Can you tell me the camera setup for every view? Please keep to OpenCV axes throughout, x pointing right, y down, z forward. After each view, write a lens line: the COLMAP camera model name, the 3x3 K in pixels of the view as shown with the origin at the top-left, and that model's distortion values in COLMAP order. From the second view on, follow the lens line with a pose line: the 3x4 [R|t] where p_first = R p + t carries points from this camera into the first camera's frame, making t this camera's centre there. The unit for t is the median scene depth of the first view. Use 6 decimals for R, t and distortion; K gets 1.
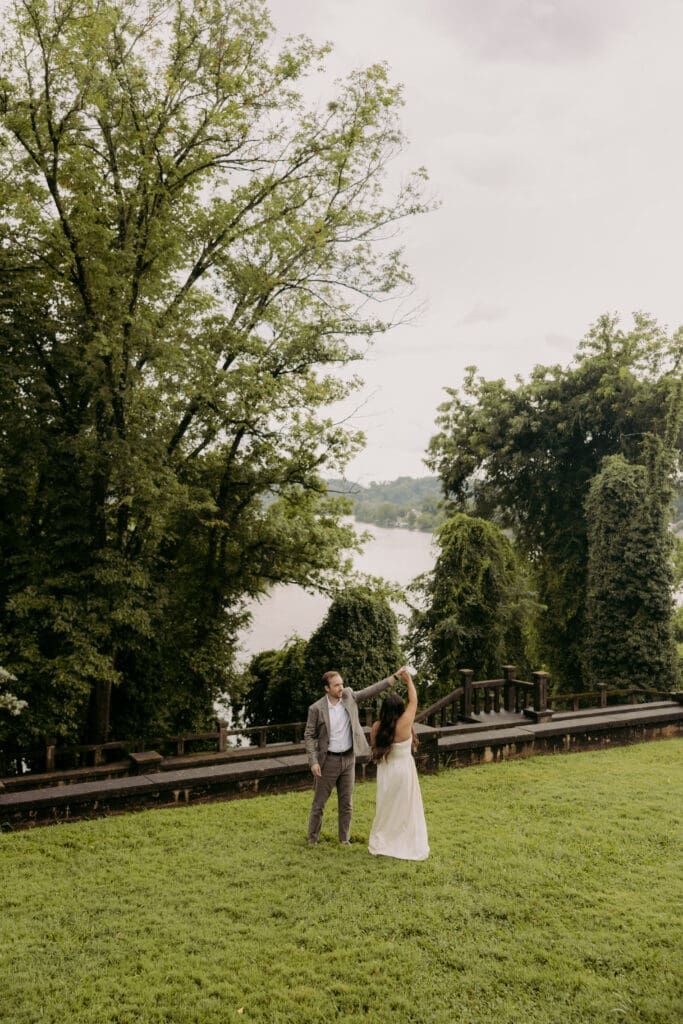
lens RADIAL K [[1003.8, 0, 337.5], [0, 1003.8, 494.6], [0, 0, 1]] dist [0.019693, 0.020425]
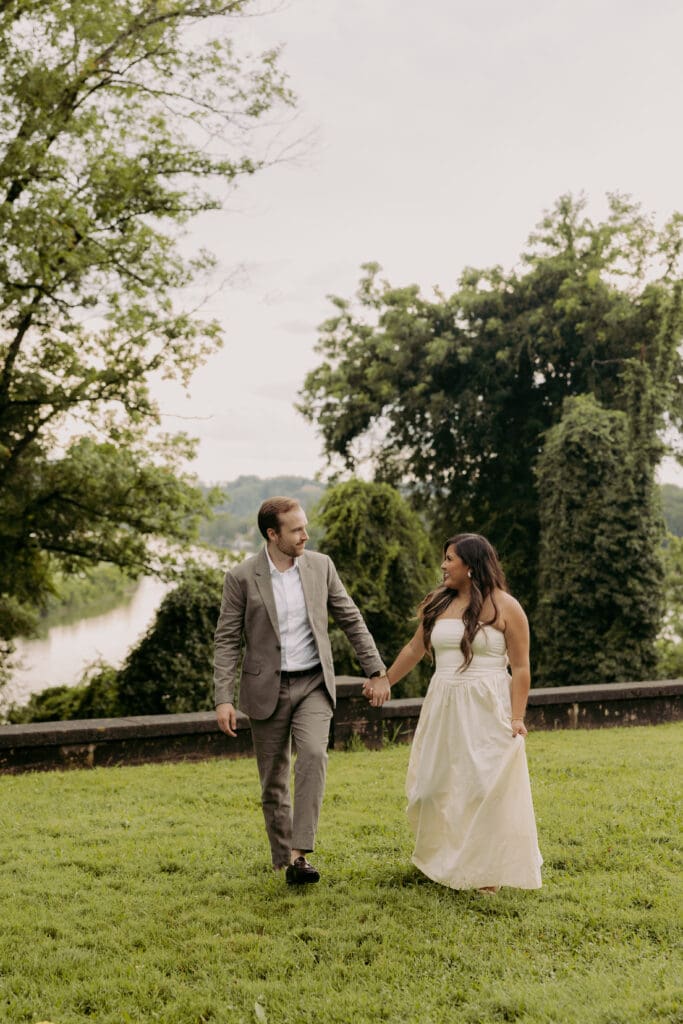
lens RADIAL K [[1492.1, 0, 330.1], [0, 1492.1, 494.9], [0, 0, 1]] dist [0.001351, 0.063555]
pose [[0.992481, 0.015129, 0.121460, -0.013491], [-0.014633, 0.999881, -0.004974, 0.037142], [-0.121521, 0.003159, 0.992584, 0.027145]]
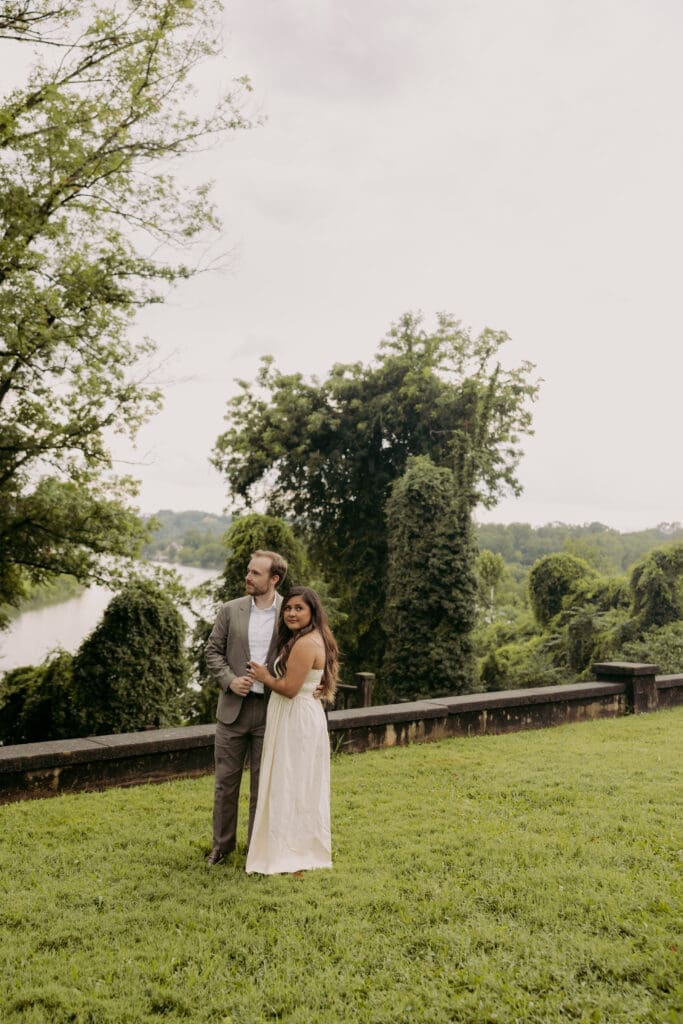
lens RADIAL K [[1026.5, 0, 335.6], [0, 1026.5, 509.5], [0, 0, 1]] dist [0.020079, 0.005204]
pose [[0.972921, 0.036018, 0.228312, -0.017433], [-0.031597, 0.999236, -0.022992, 0.036788], [-0.228966, 0.015155, 0.973316, 0.095825]]
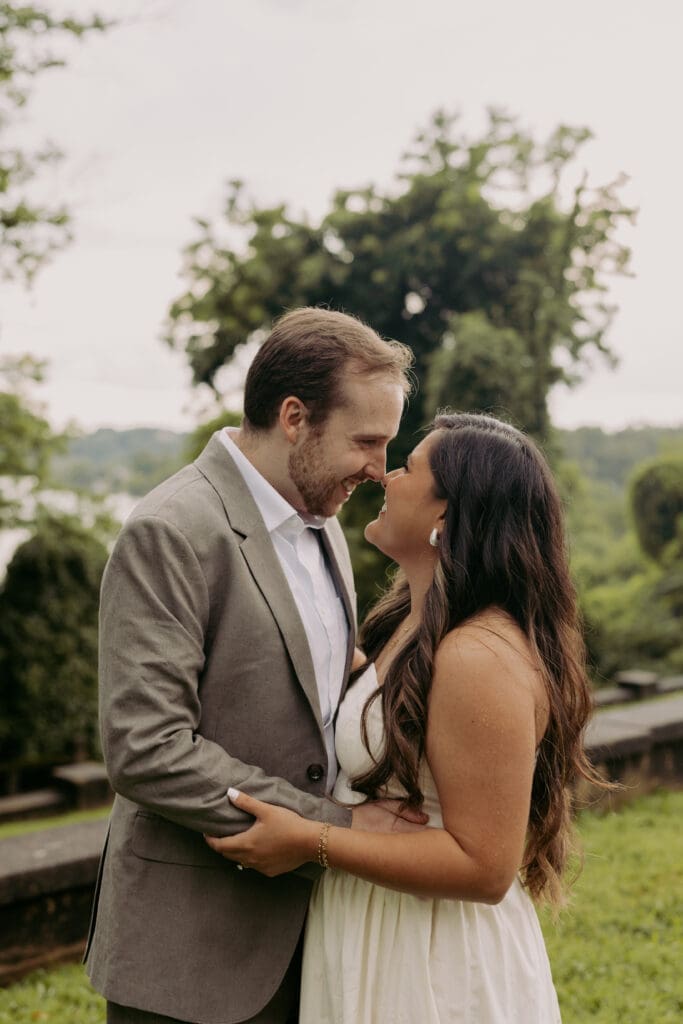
lens RADIAL K [[1397.7, 0, 343.2], [0, 1397.7, 462.6], [0, 0, 1]] dist [0.019510, 0.009744]
pose [[0.972477, -0.011494, 0.232714, -0.005050], [0.009341, 0.999903, 0.010351, 0.045172], [-0.232811, -0.007892, 0.972490, 0.180456]]
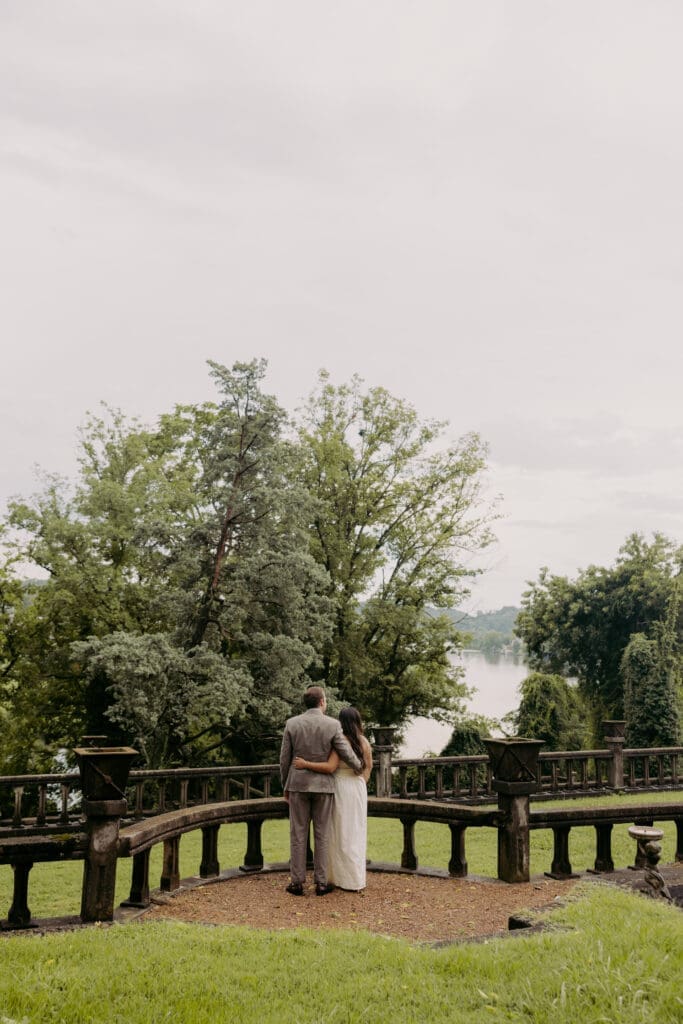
lens RADIAL K [[912.8, 0, 341.5], [0, 912.8, 512.0], [0, 0, 1]] dist [0.012325, 0.002996]
pose [[0.993545, -0.013190, -0.112670, -0.012895], [-0.000531, 0.992666, -0.120889, -0.056624], [0.113439, 0.120169, 0.986251, -0.463958]]
